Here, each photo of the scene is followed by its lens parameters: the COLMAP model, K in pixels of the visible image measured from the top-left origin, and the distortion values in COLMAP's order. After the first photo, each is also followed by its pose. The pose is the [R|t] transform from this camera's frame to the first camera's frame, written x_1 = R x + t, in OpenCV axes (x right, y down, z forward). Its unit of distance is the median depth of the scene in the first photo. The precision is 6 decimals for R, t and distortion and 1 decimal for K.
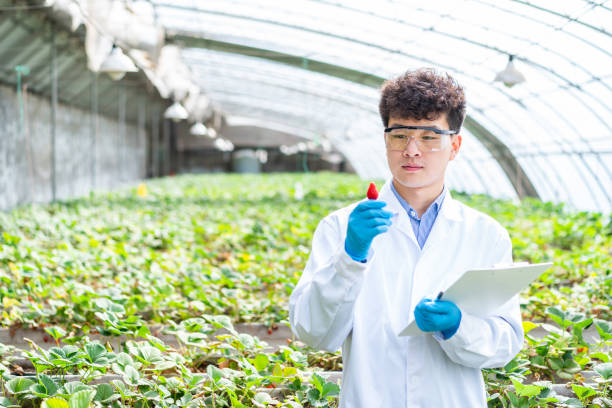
lens RADIAL K [[959.7, 0, 305.0], [0, 959.7, 190.9], [0, 0, 1]] dist [0.008027, 0.000000]
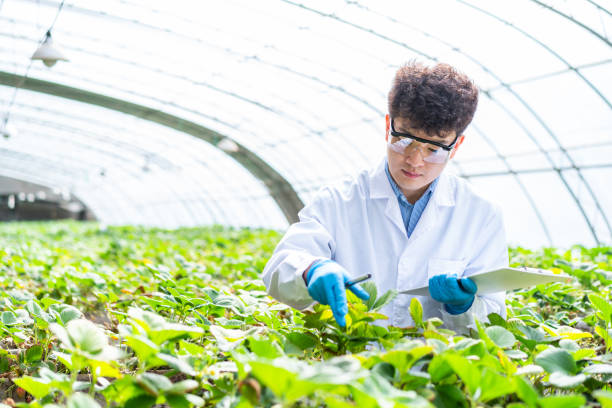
lens RADIAL K [[959.7, 0, 306.1], [0, 959.7, 202.4], [0, 0, 1]] dist [0.008027, 0.000000]
pose [[0.953380, -0.001710, 0.301767, -0.107868], [0.016528, 0.998779, -0.046558, 0.030029], [-0.301319, 0.049375, 0.952244, 0.004316]]
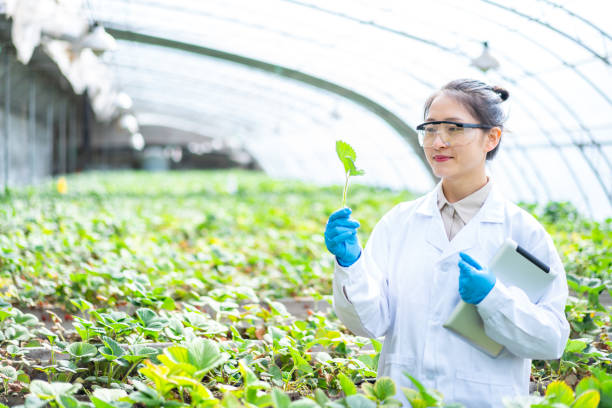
lens RADIAL K [[959.7, 0, 302.2], [0, 959.7, 204.5], [0, 0, 1]] dist [0.008027, 0.000000]
pose [[0.994313, -0.001276, 0.106493, -0.041568], [0.000042, 0.999933, 0.011590, 0.009924], [-0.106500, -0.011520, 0.994246, -0.001585]]
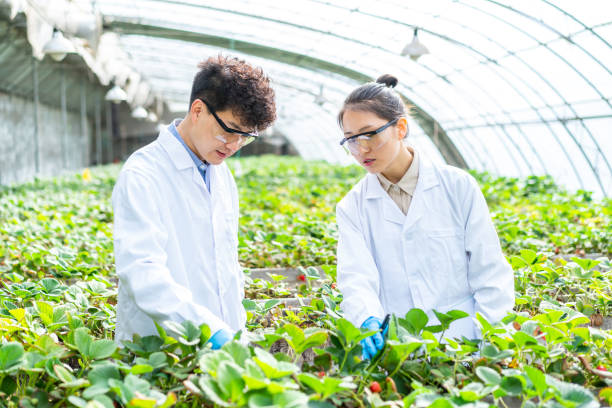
lens RADIAL K [[959.7, 0, 303.6], [0, 959.7, 202.9], [0, 0, 1]] dist [0.008027, 0.000000]
pose [[0.998061, -0.032914, 0.052823, 0.008655], [0.031496, 0.999127, 0.027449, 0.011101], [-0.053681, -0.025732, 0.998227, -0.049456]]
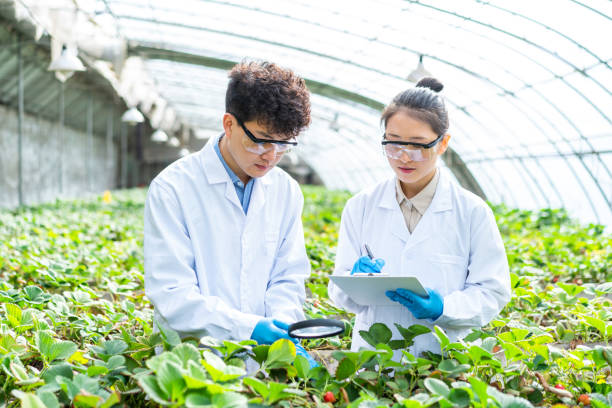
lens RADIAL K [[959.7, 0, 304.2], [0, 959.7, 212.6], [0, 0, 1]] dist [0.008027, 0.000000]
pose [[0.999695, -0.002799, 0.024520, 0.022728], [0.002689, 0.999986, 0.004520, 0.015957], [-0.024532, -0.004453, 0.999689, -0.051898]]
